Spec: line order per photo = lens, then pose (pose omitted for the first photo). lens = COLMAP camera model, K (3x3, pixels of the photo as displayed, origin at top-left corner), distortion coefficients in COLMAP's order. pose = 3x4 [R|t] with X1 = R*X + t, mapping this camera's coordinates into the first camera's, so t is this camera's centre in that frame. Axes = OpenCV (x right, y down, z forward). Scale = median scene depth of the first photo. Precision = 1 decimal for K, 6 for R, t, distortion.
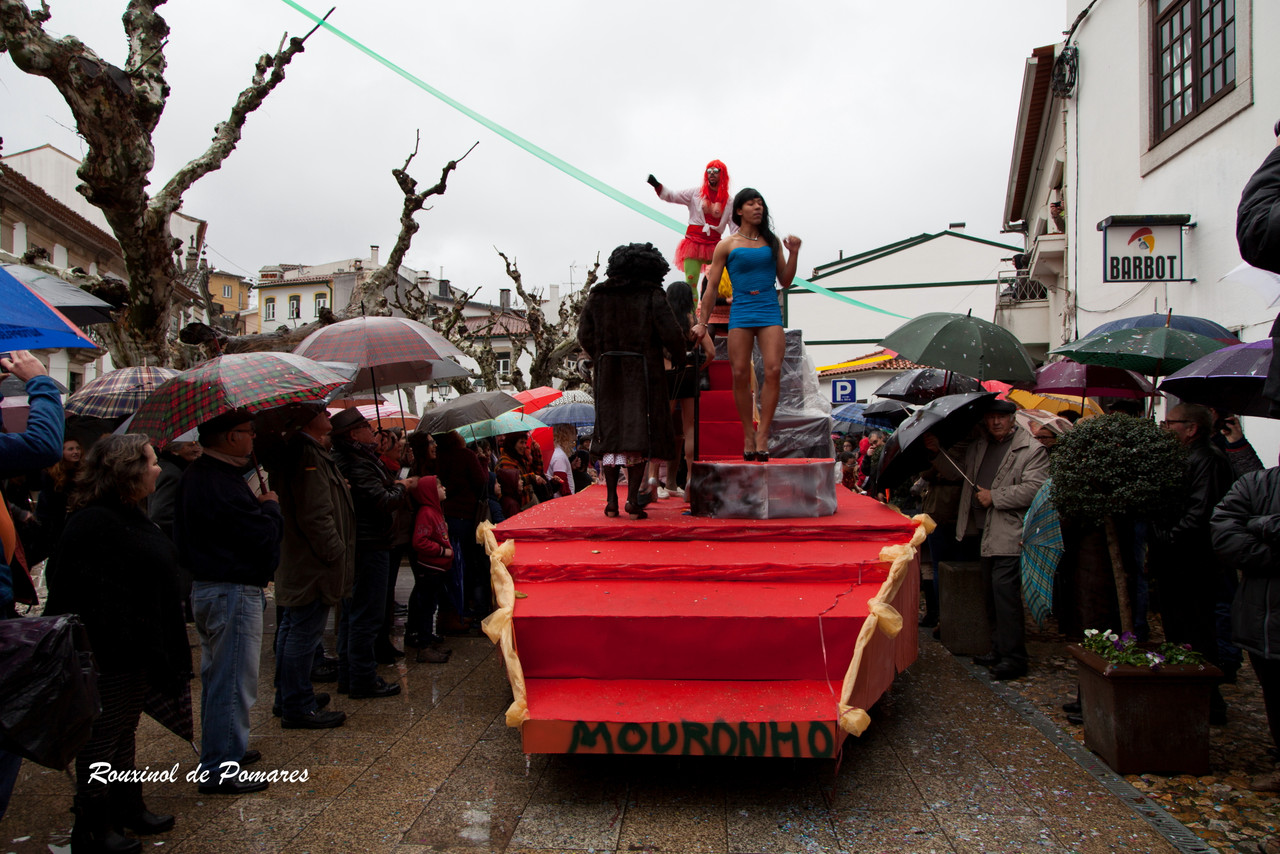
lens RADIAL K [[863.2, 0, 649.7], [0, 863.2, 470.6], [0, 0, 1]] dist [-0.012796, 0.011200]
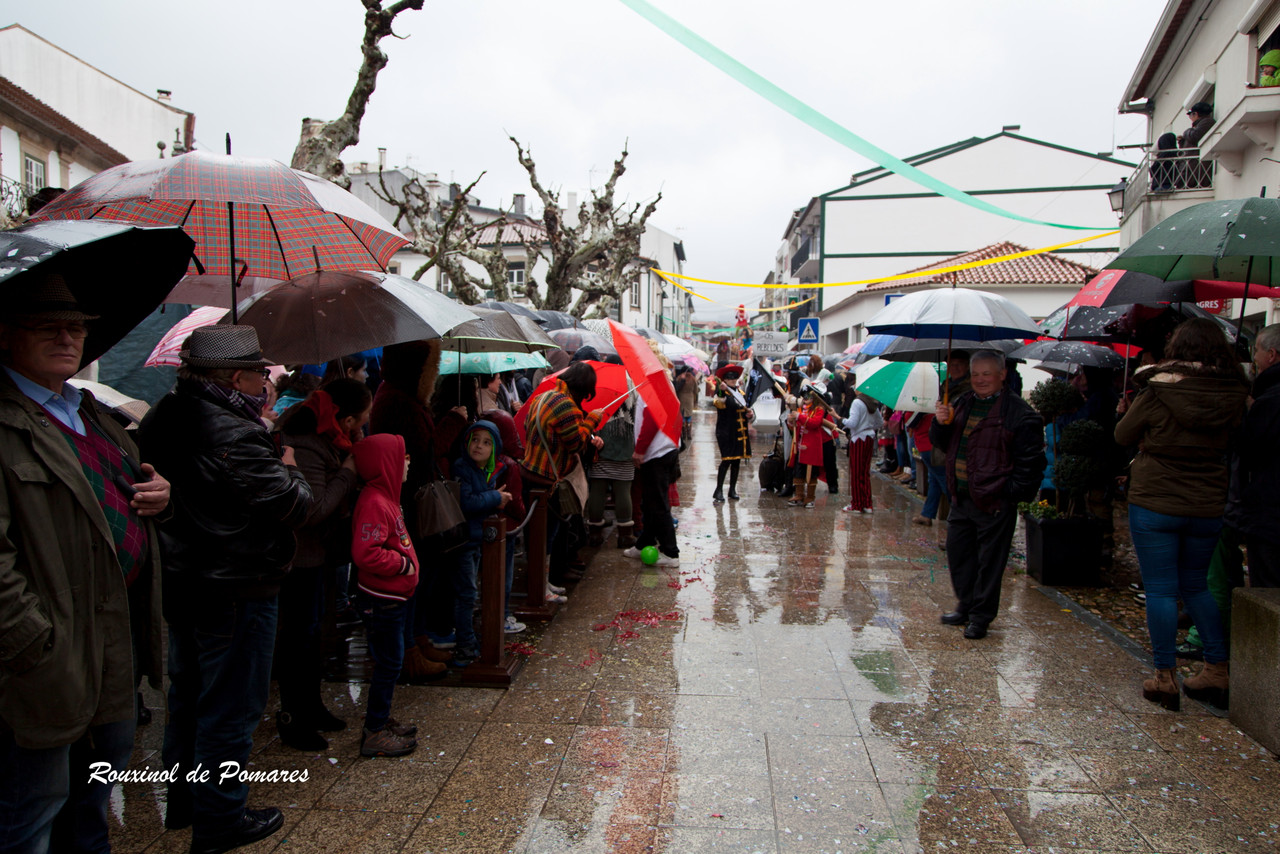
lens RADIAL K [[863.2, 0, 652.0], [0, 863.2, 450.9], [0, 0, 1]] dist [-0.012796, 0.011200]
pose [[0.999803, 0.013723, -0.014364, -0.017946], [-0.012638, 0.997247, 0.073063, -0.008536], [0.015327, -0.072867, 0.997224, 0.131294]]
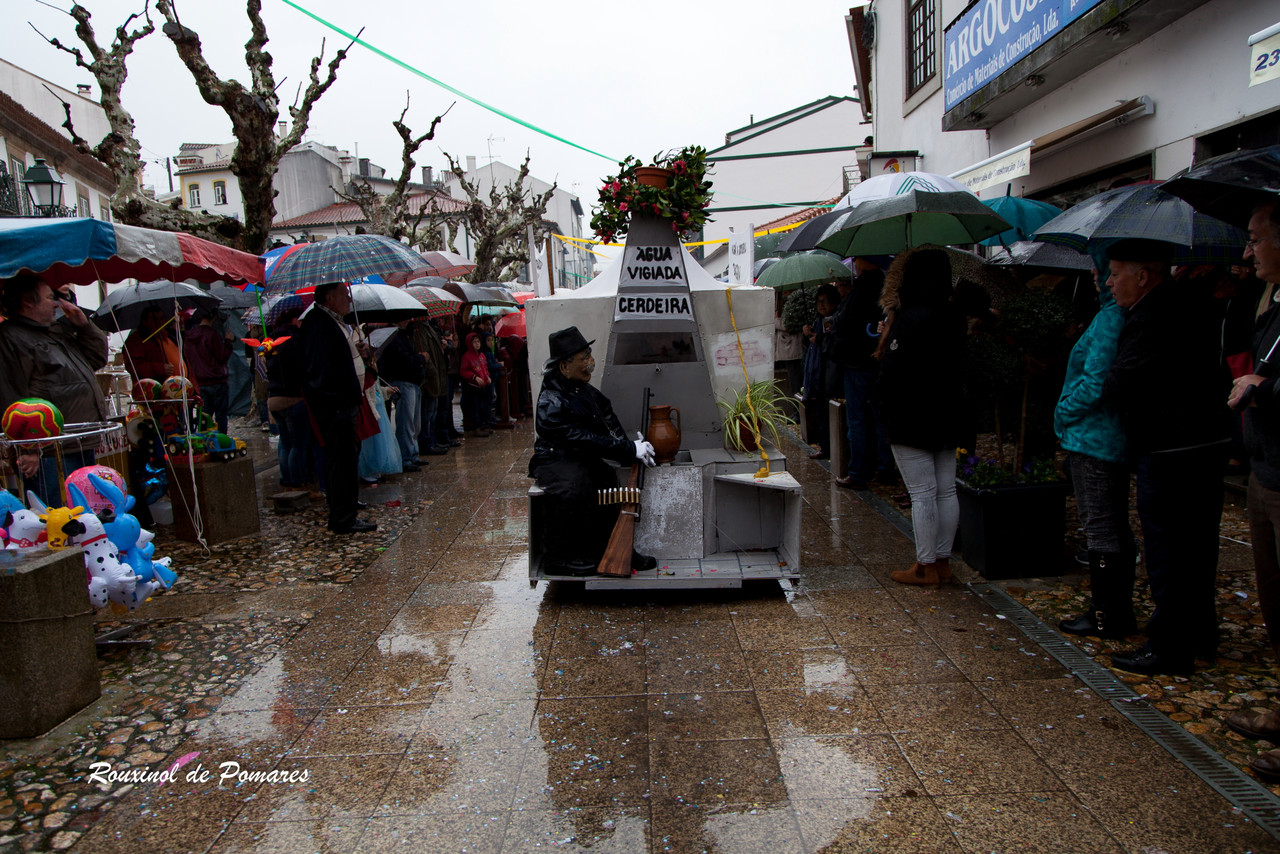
lens RADIAL K [[906.0, 0, 625.4], [0, 906.0, 440.2], [0, 0, 1]] dist [0.010626, 0.012066]
pose [[0.997181, -0.055126, 0.050908, -0.012767], [0.049221, 0.992631, 0.110726, 0.009577], [-0.056637, -0.107908, 0.992546, -0.268067]]
